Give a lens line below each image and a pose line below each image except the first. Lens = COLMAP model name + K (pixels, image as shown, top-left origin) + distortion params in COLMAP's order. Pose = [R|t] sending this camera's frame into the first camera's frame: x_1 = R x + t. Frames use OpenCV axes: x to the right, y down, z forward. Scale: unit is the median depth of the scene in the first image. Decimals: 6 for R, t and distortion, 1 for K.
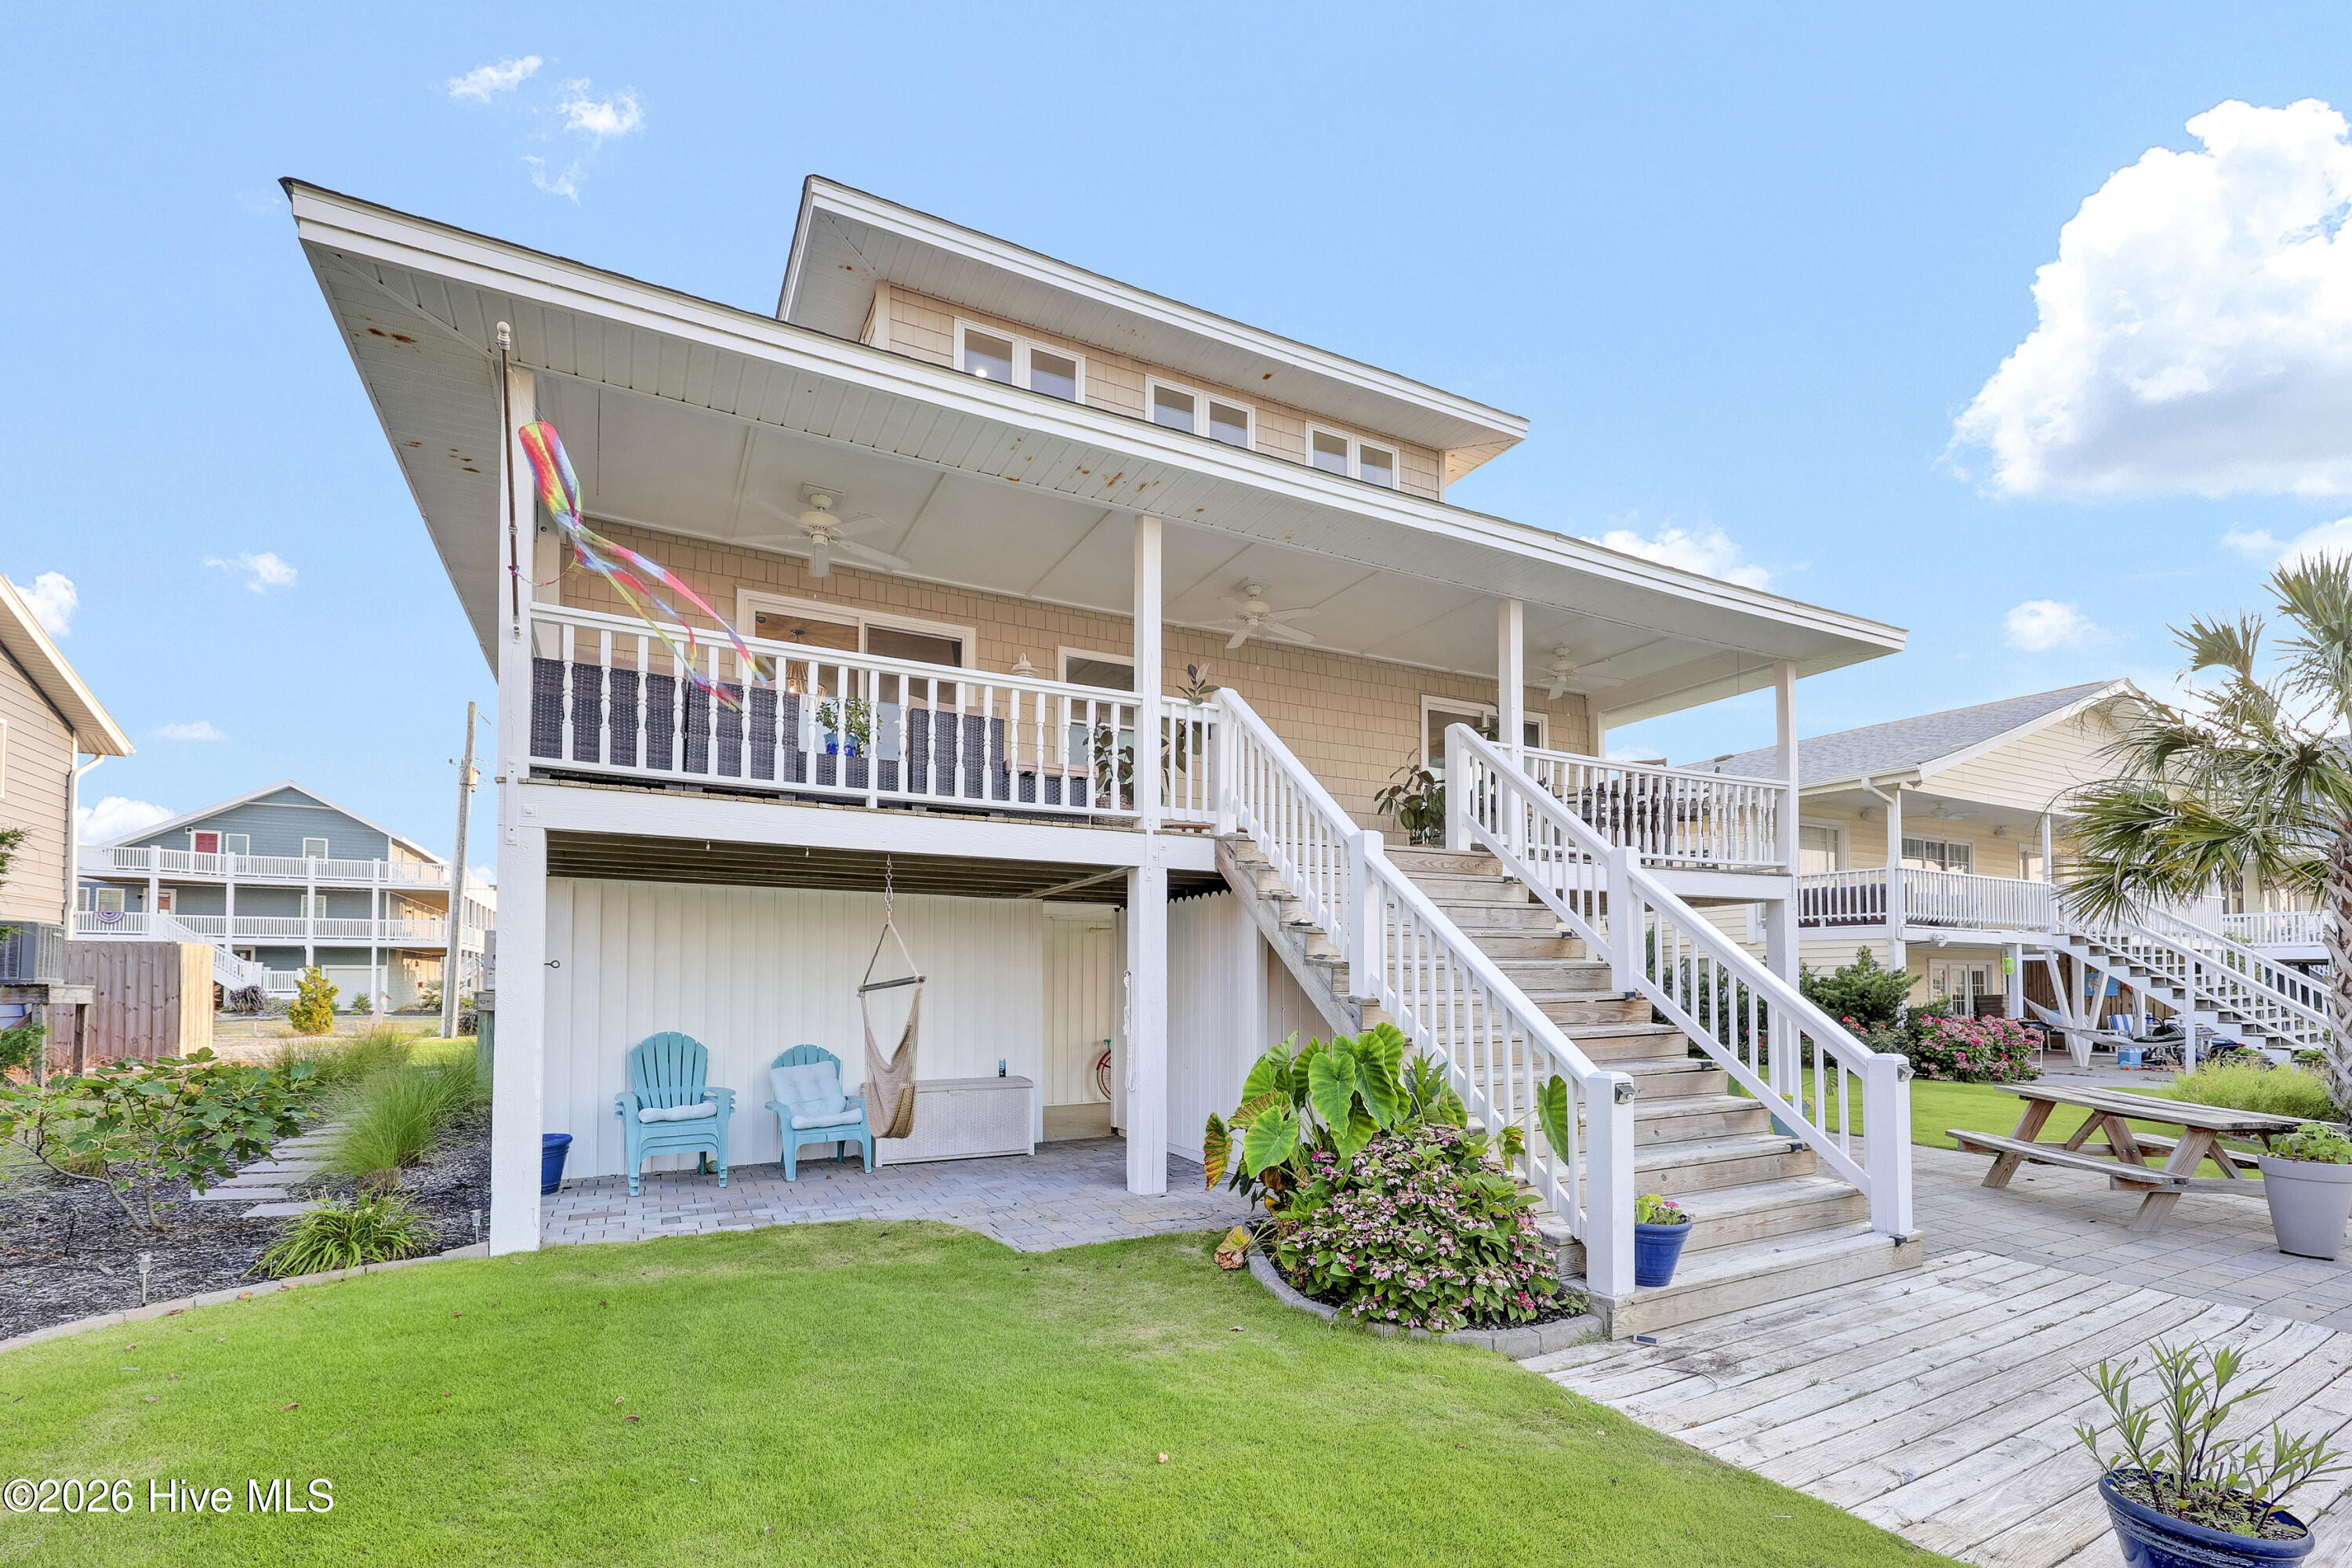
lens RADIAL K [[921.7, 0, 1175.4], [0, 921.7, 818.2], [0, 0, 1]] dist [-0.001660, -0.000058]
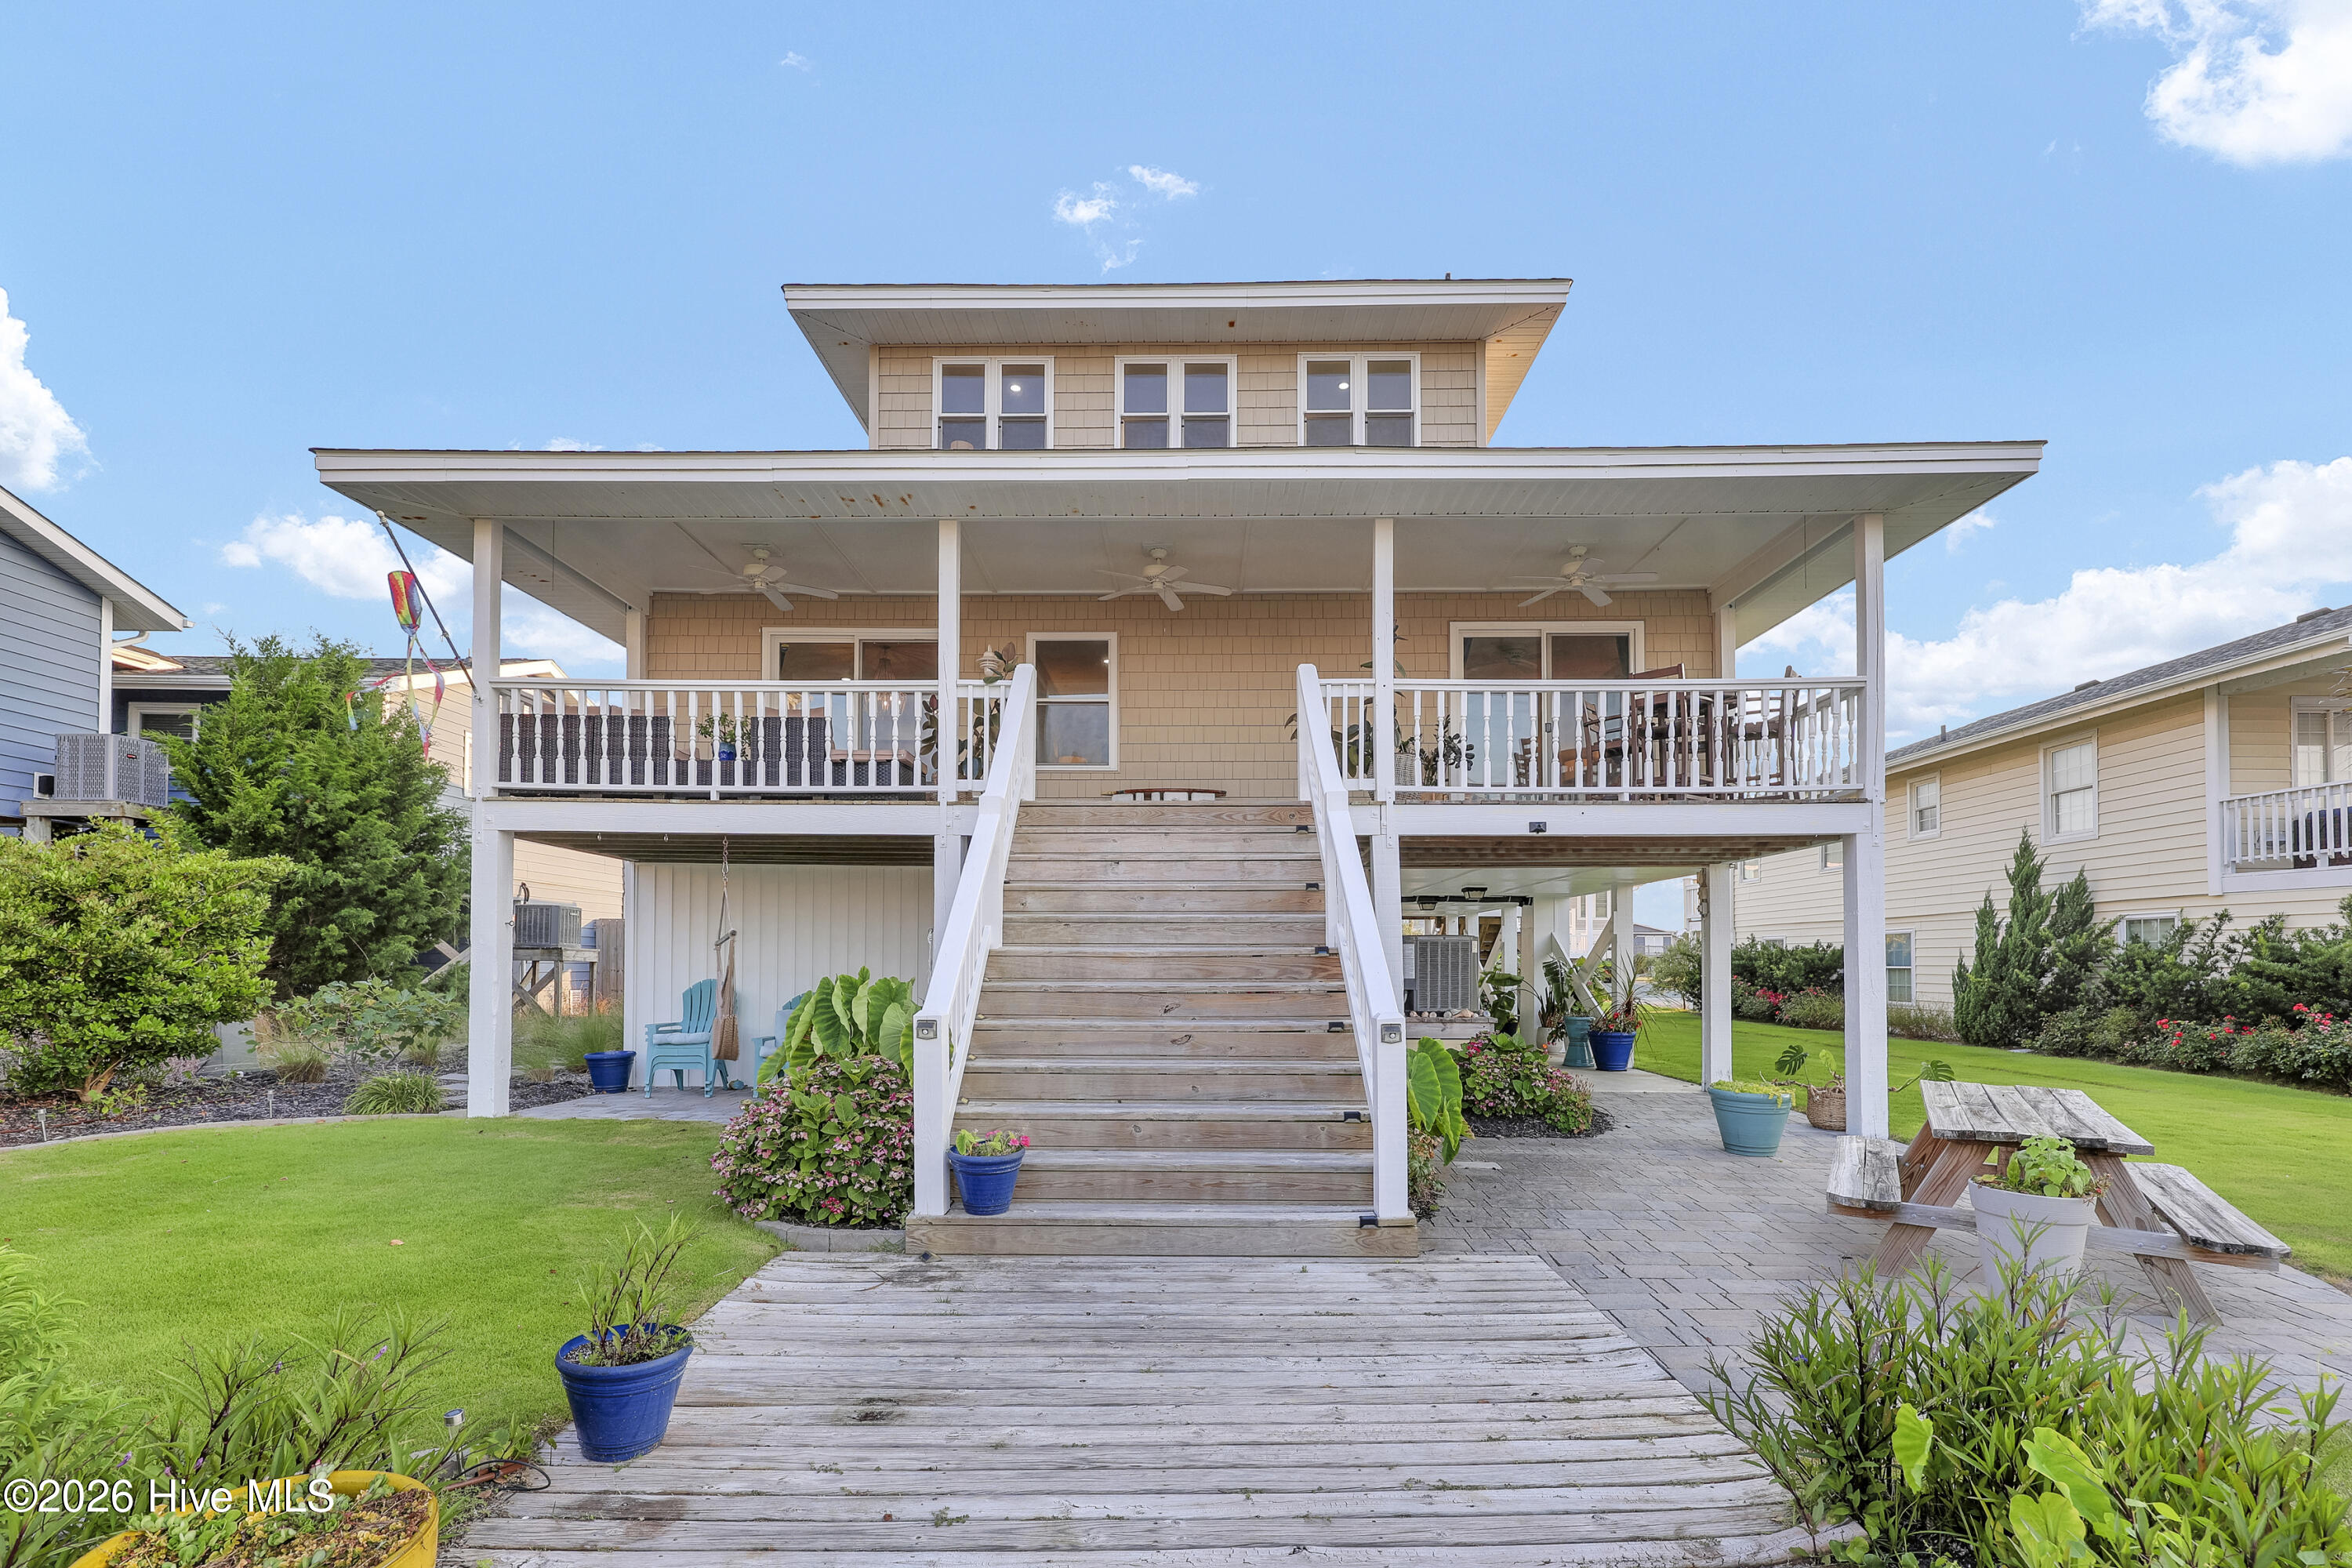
lens RADIAL K [[972.4, 0, 1176.0], [0, 972.4, 784.0], [0, 0, 1]] dist [-0.003392, -0.000220]
pose [[0.897457, -0.071562, -0.435258, 0.738950], [0.071692, 0.997296, -0.016147, 0.030264], [0.435237, -0.016713, 0.900161, 0.063502]]
